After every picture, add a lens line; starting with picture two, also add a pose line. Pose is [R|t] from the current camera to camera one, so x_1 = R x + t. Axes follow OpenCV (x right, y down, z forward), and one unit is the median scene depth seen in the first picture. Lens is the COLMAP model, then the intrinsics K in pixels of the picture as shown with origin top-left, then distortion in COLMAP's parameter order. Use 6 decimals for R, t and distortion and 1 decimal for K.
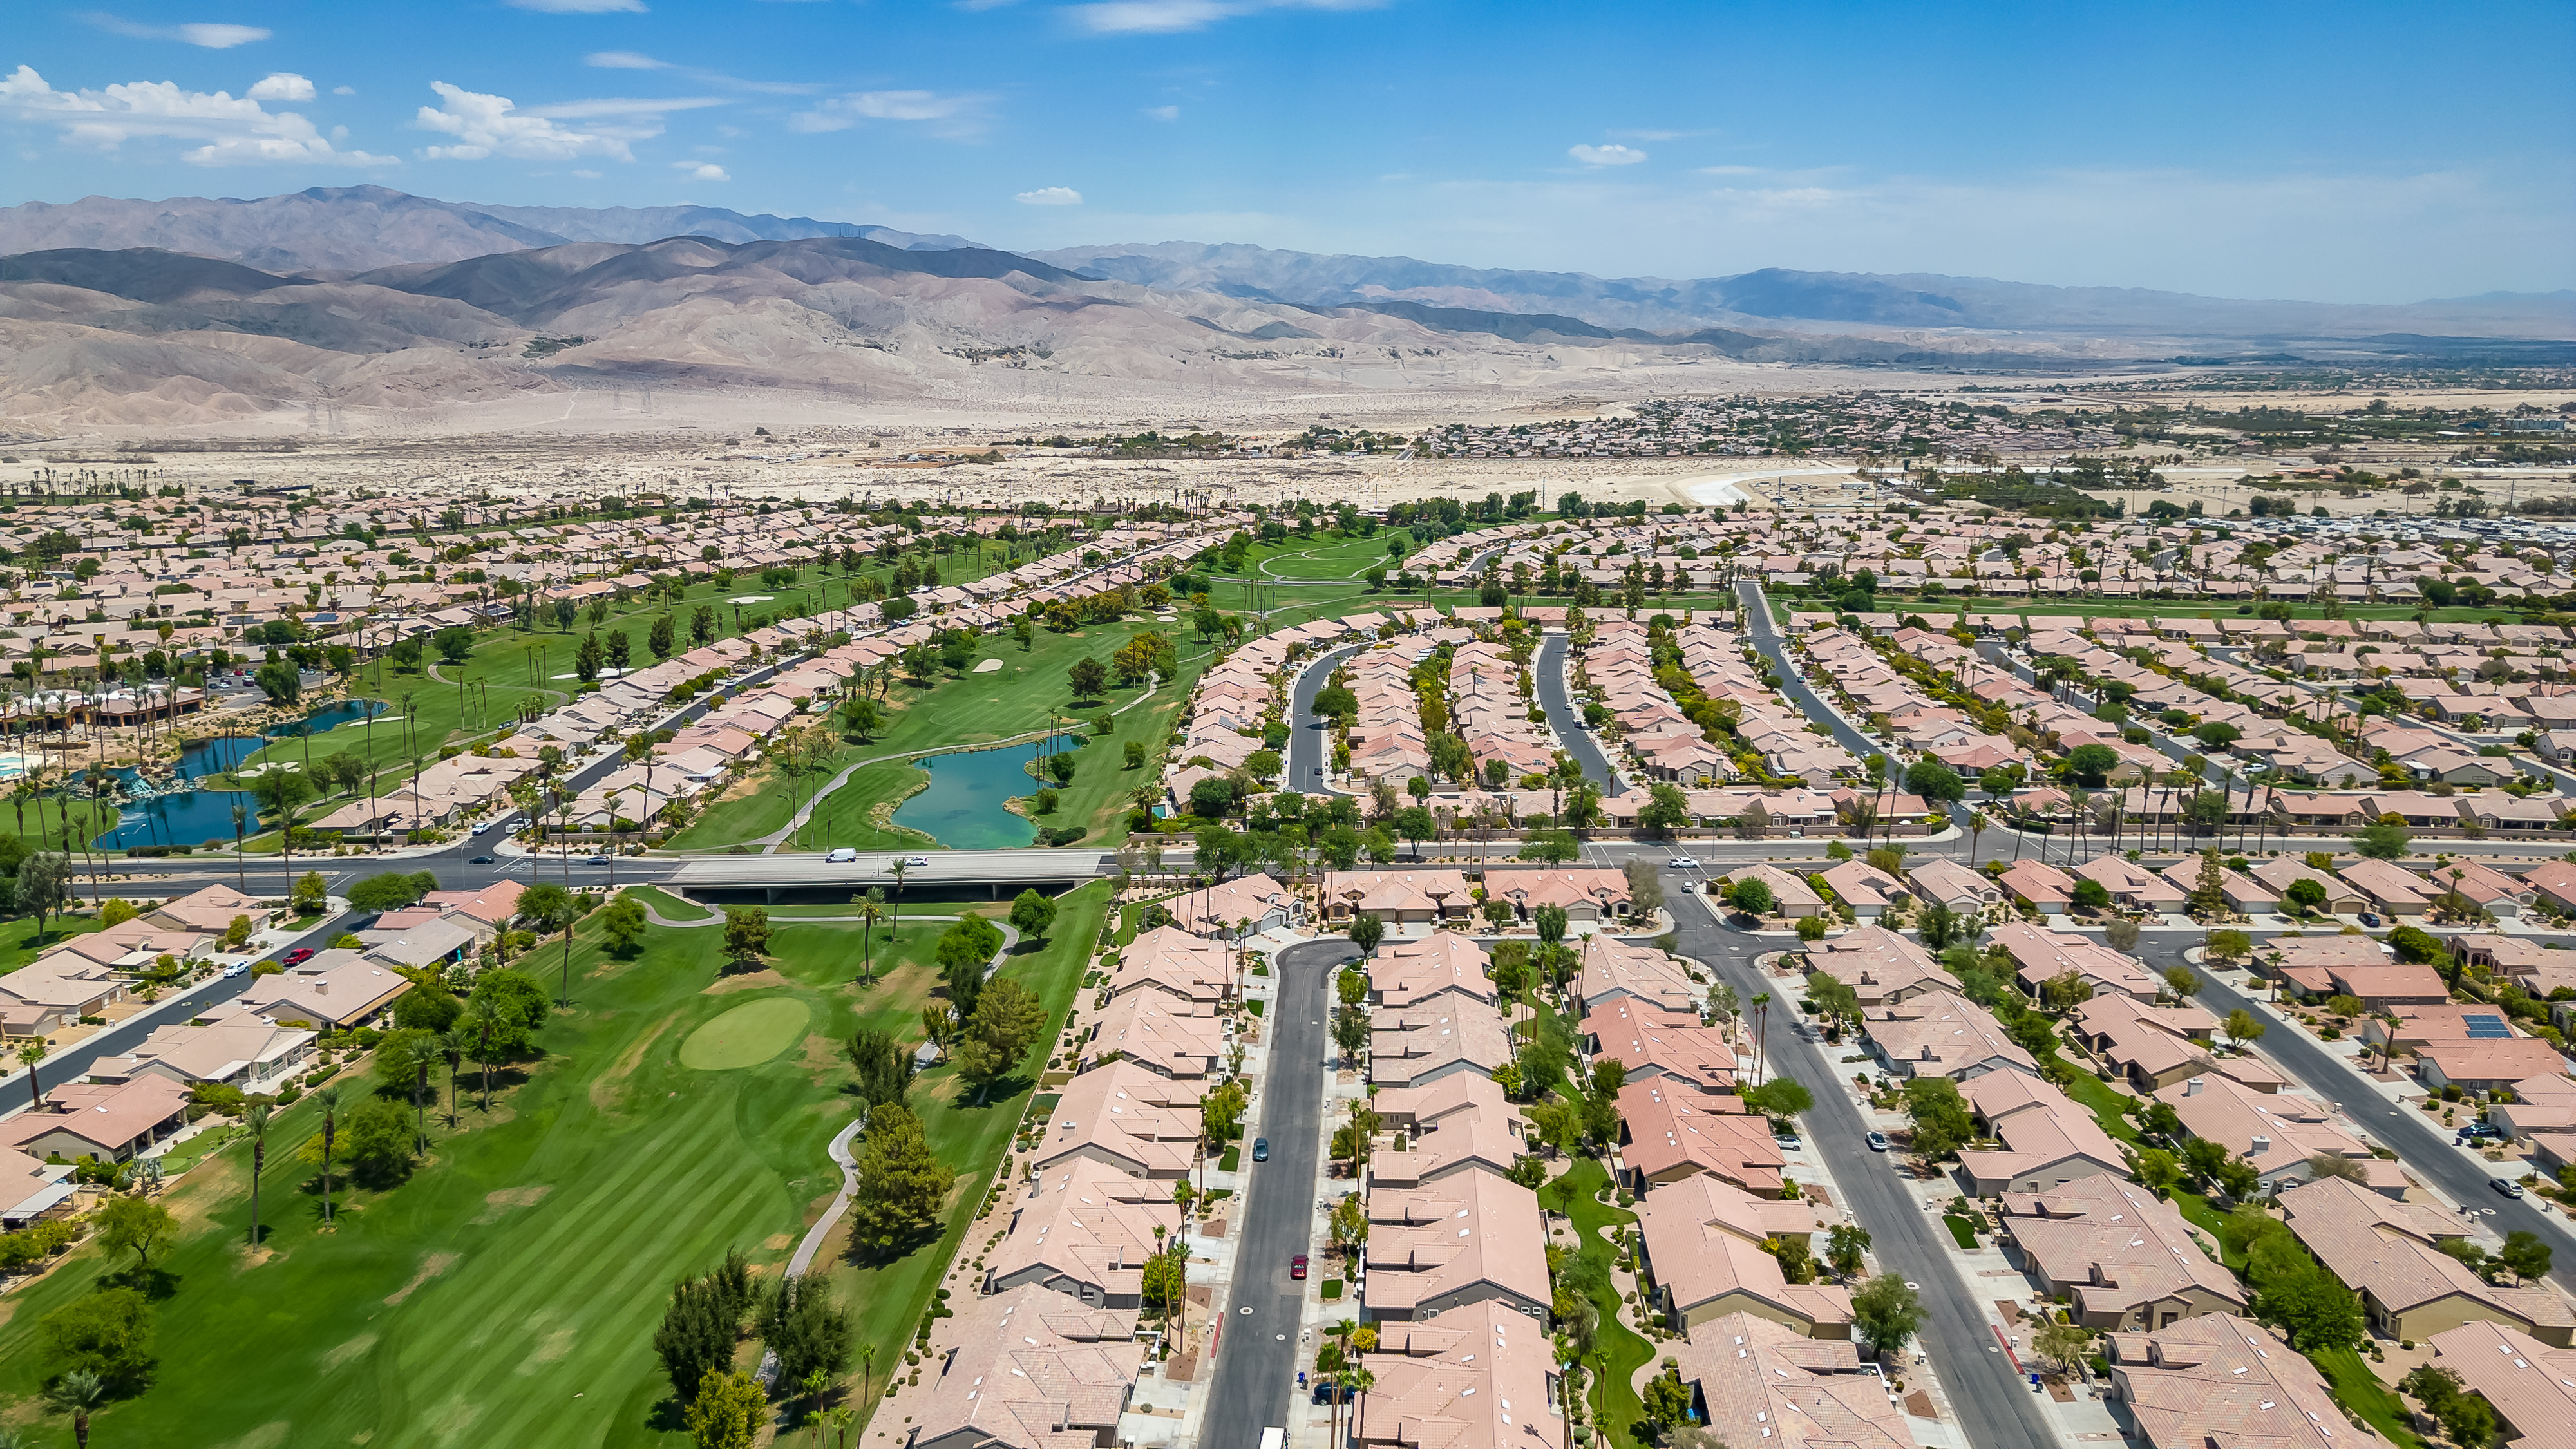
lens RADIAL K [[1815.0, 0, 1289.9], [0, 1815.0, 729.6], [0, 0, 1]] dist [0.065960, -0.070305]
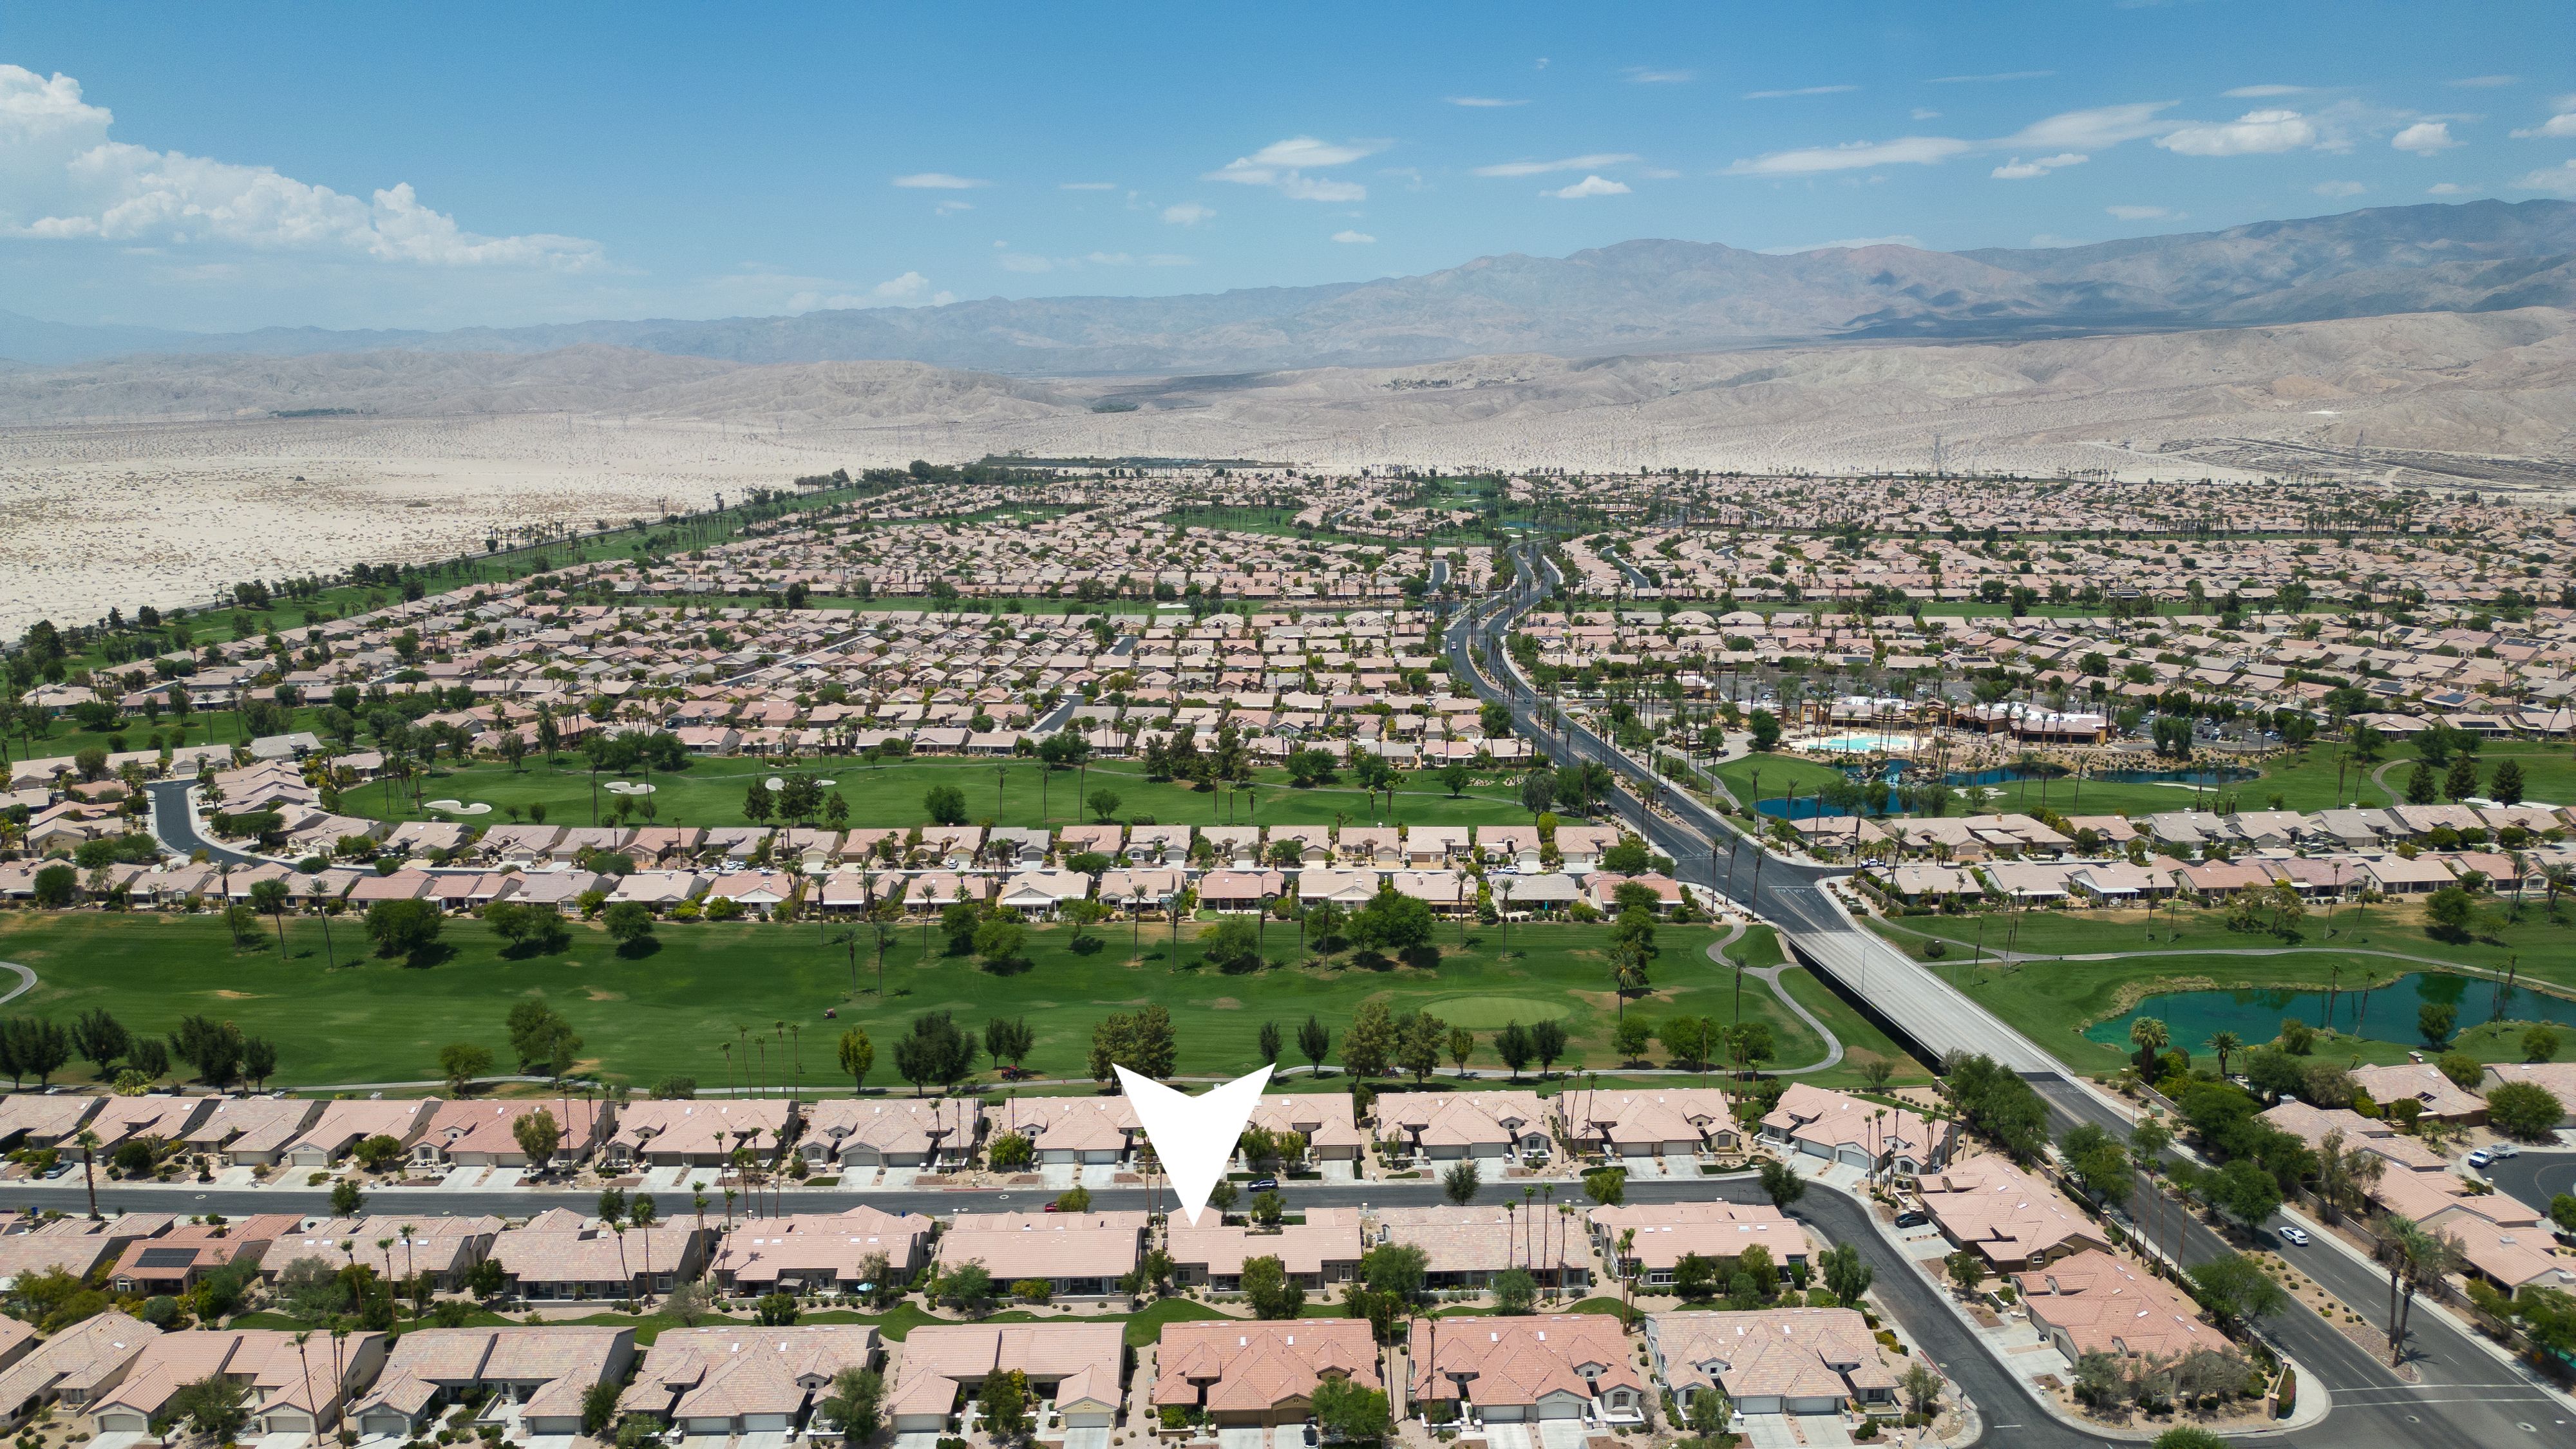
lens RADIAL K [[1815.0, 0, 1286.3], [0, 1815.0, 697.1], [0, 0, 1]] dist [0.065960, -0.070305]
pose [[0.074894, 0.173563, -0.981971, 0.364471], [-0.197235, 0.967861, 0.156026, -0.087194], [0.977491, 0.181994, 0.106719, 0.280324]]
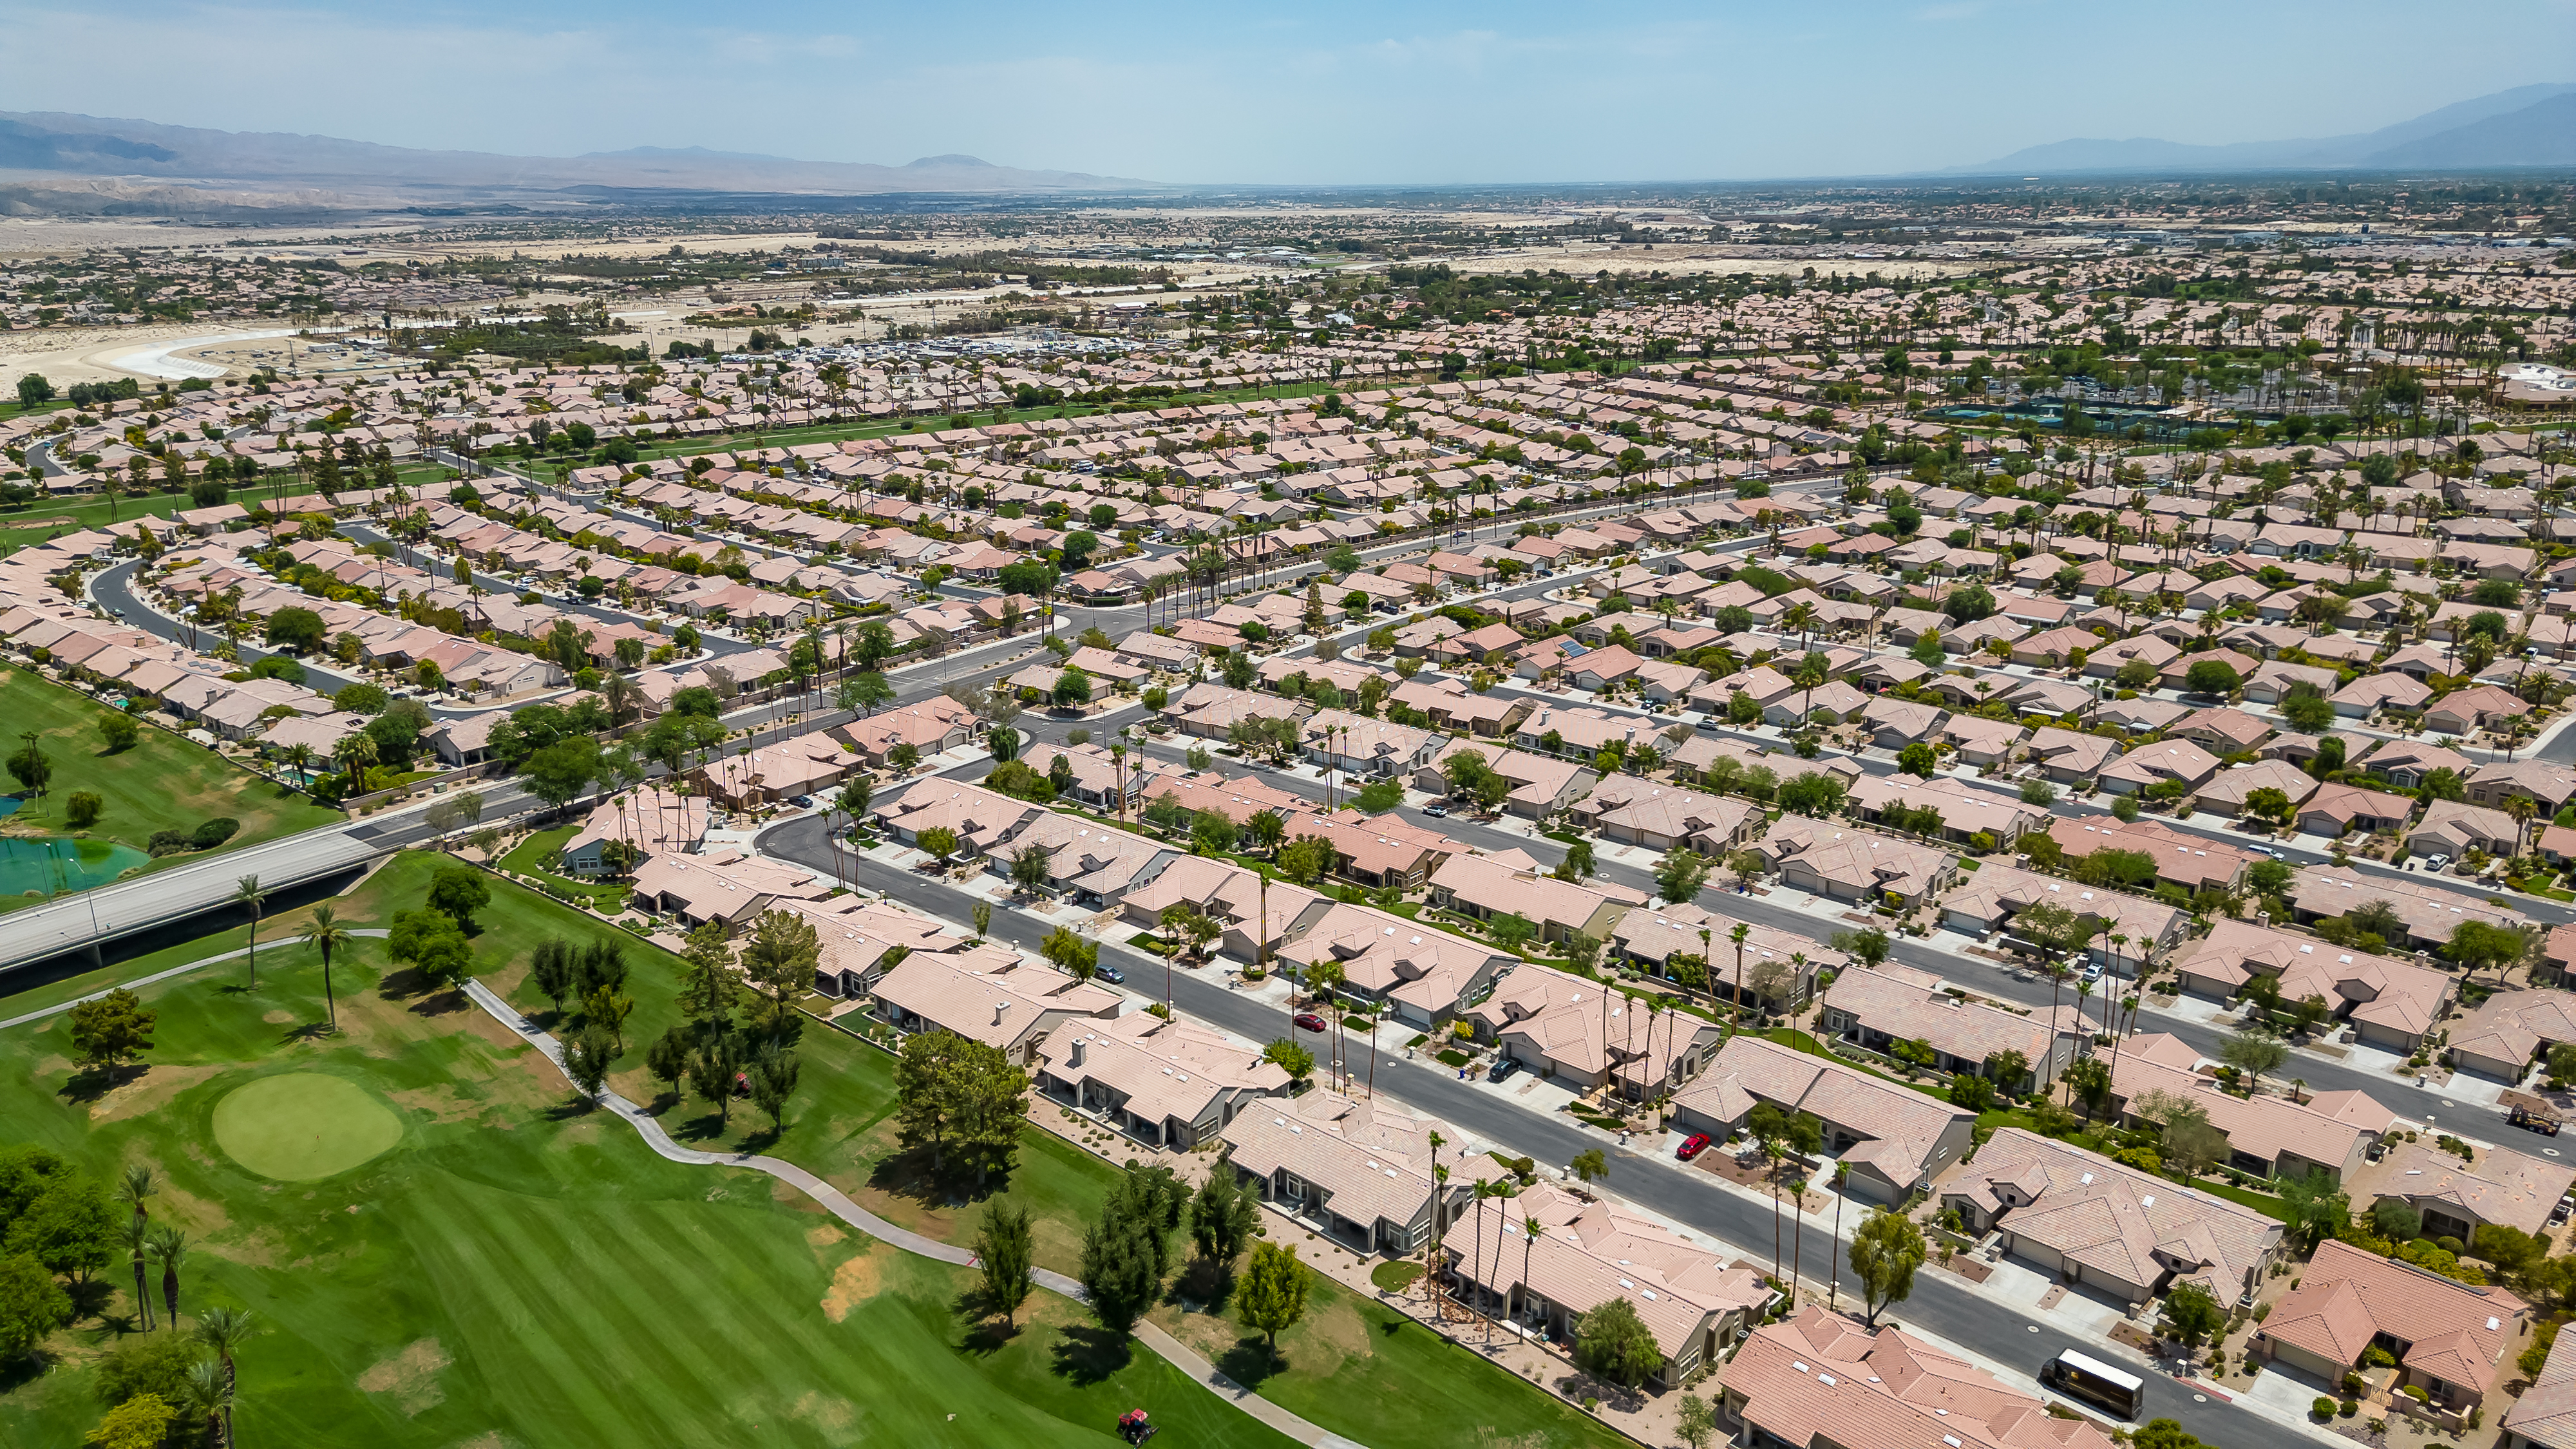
lens RADIAL K [[1815.0, 0, 1277.4], [0, 1815.0, 716.9], [0, 0, 1]] dist [0.065960, -0.070305]
pose [[0.631108, -0.221033, 0.743536, -0.230993], [0.168701, 0.974710, 0.146563, -0.015324], [-0.757128, 0.032938, 0.652436, 0.085343]]
